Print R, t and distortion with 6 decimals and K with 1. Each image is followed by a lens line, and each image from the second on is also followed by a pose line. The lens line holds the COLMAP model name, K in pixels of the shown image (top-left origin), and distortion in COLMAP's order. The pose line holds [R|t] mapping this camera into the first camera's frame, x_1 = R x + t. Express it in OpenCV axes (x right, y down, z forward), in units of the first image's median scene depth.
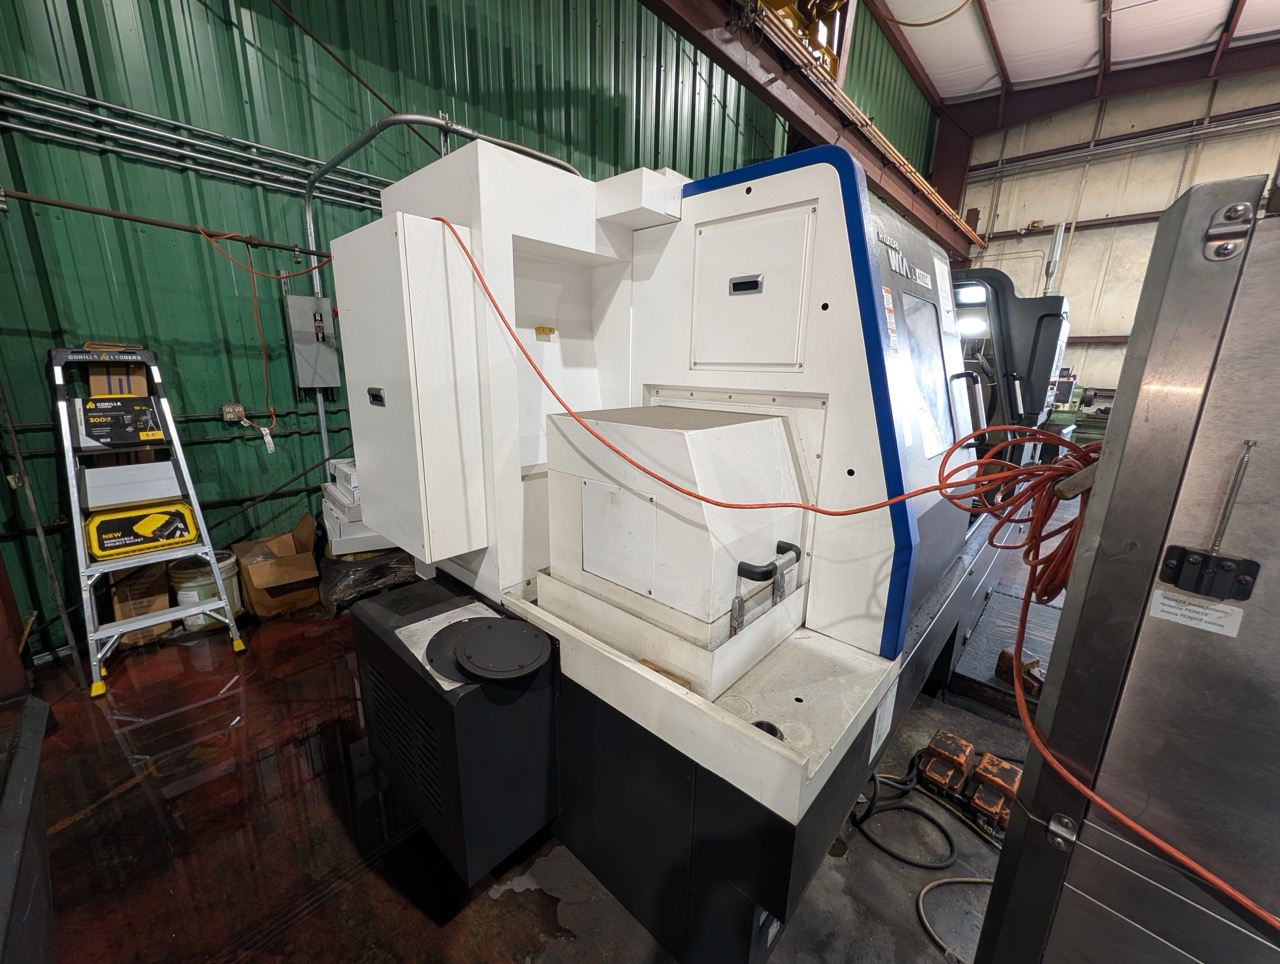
lens RADIAL K [[491.5, 0, 637.7], [0, 491.5, 478.5], [0, 0, 1]] dist [0.000490, -0.000027]
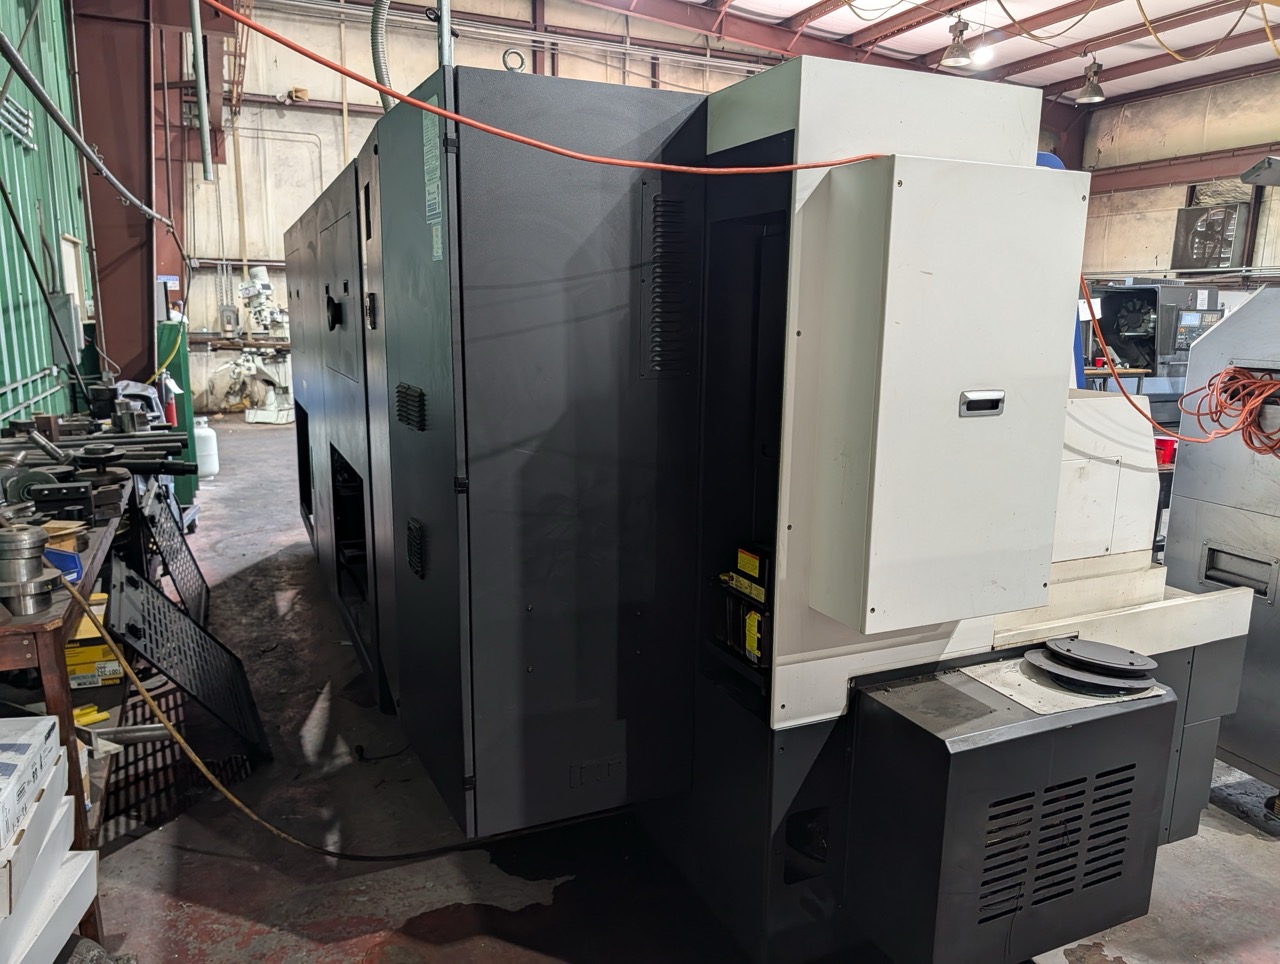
lens RADIAL K [[935.4, 0, 651.8], [0, 935.4, 484.6], [0, 0, 1]] dist [0.011130, -0.021715]
pose [[0.386104, -0.184567, 0.903802, -1.711102], [0.207936, 0.971976, 0.109659, -0.265814], [-0.898714, 0.145593, 0.413662, 0.794001]]
